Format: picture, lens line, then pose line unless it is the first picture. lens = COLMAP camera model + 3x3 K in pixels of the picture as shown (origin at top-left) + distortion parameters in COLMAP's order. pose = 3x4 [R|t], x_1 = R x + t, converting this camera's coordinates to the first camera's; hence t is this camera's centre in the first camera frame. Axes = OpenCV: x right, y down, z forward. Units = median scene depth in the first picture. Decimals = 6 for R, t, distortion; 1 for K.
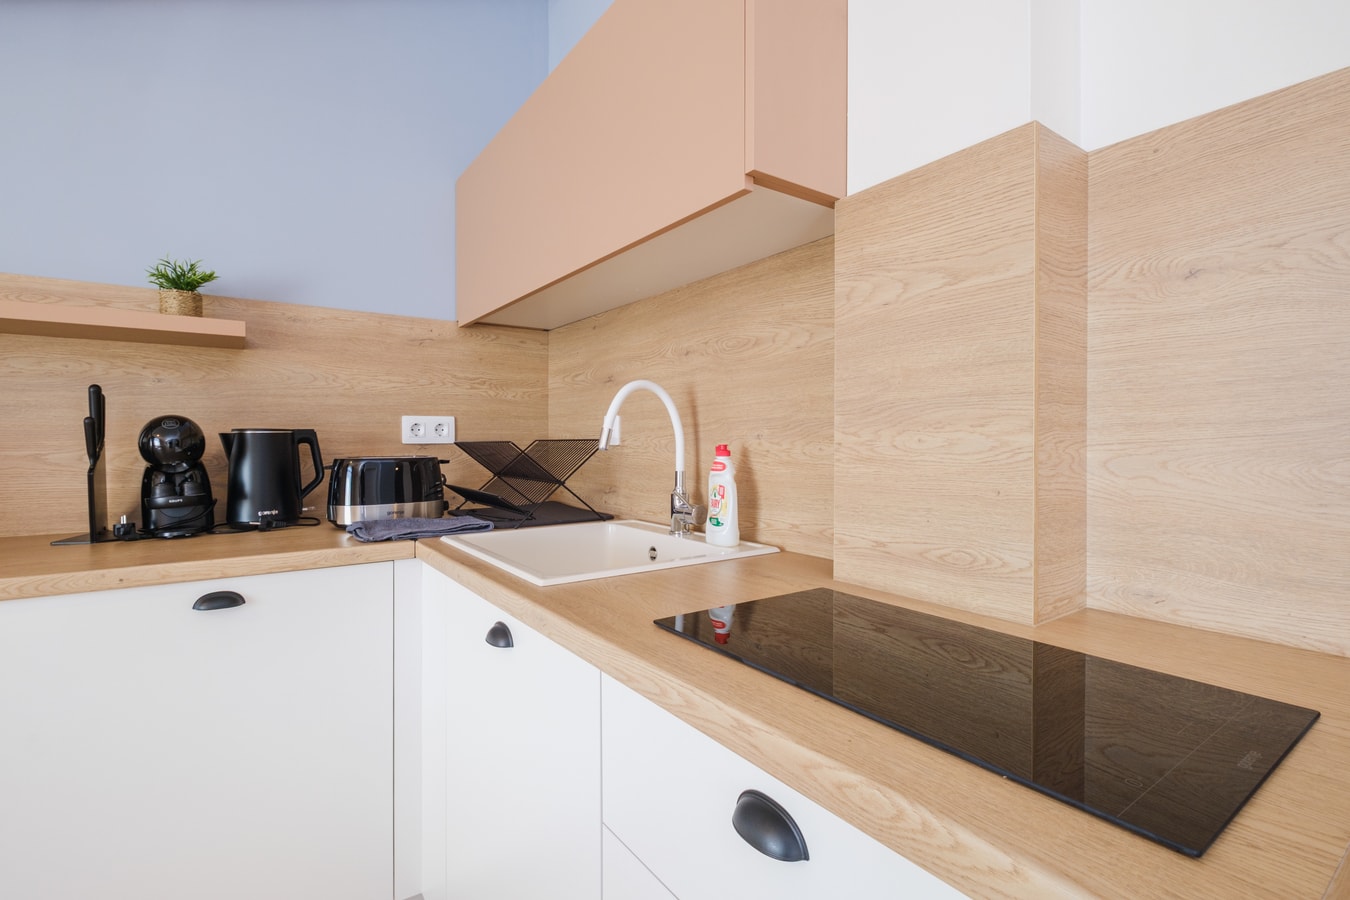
lens RADIAL K [[619.7, 0, 680.8], [0, 619.7, 443.9], [0, 0, 1]] dist [-0.004342, -0.000381]
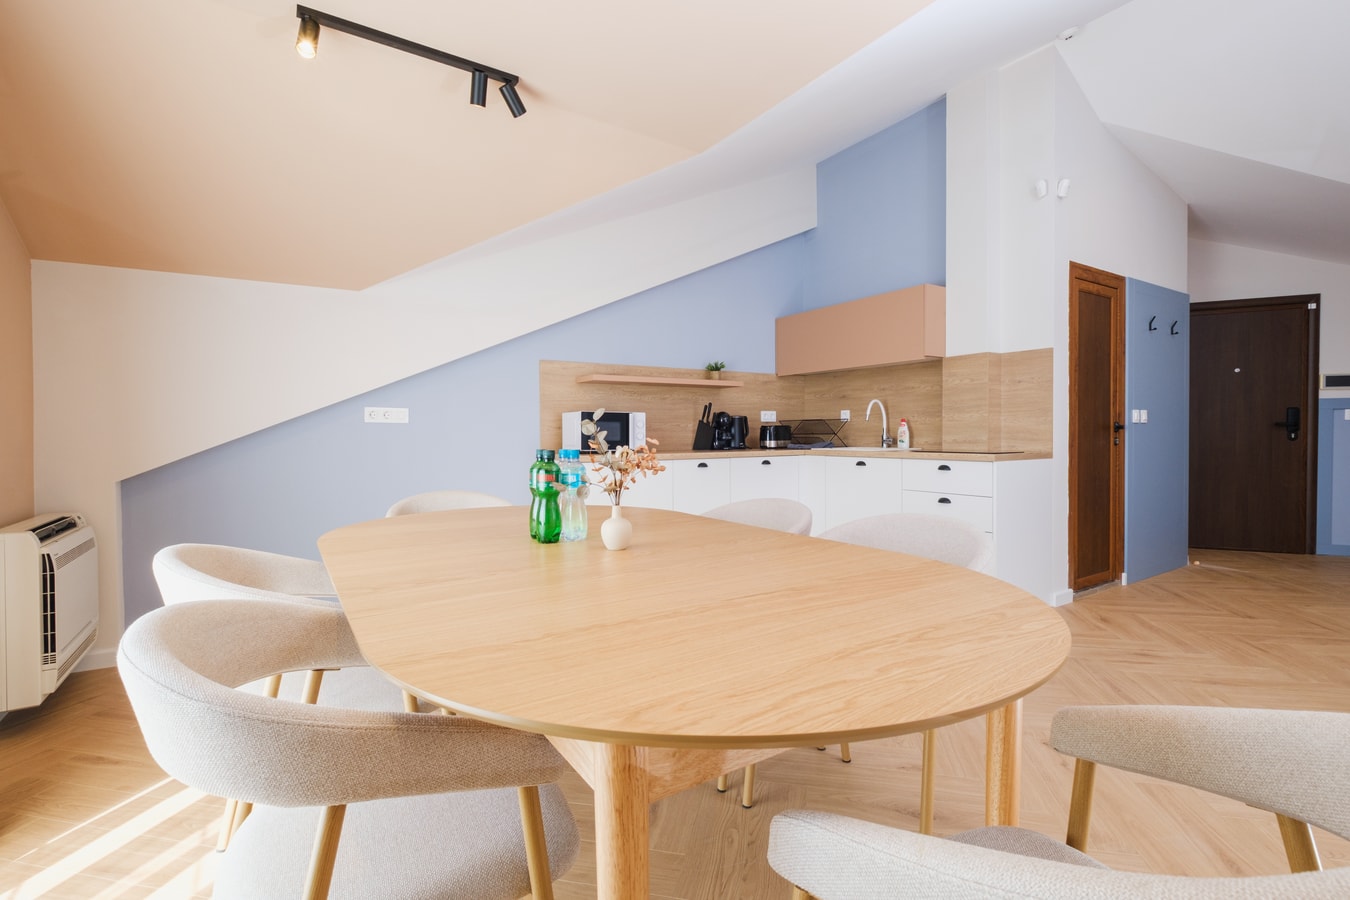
lens RADIAL K [[619.7, 0, 669.3], [0, 619.7, 446.5], [0, 0, 1]] dist [-0.004342, -0.000381]
pose [[0.998472, -0.006749, -0.054838, -0.969748], [0.007594, 0.999855, 0.015210, 0.087269], [0.054728, -0.015603, 0.998379, -2.318861]]
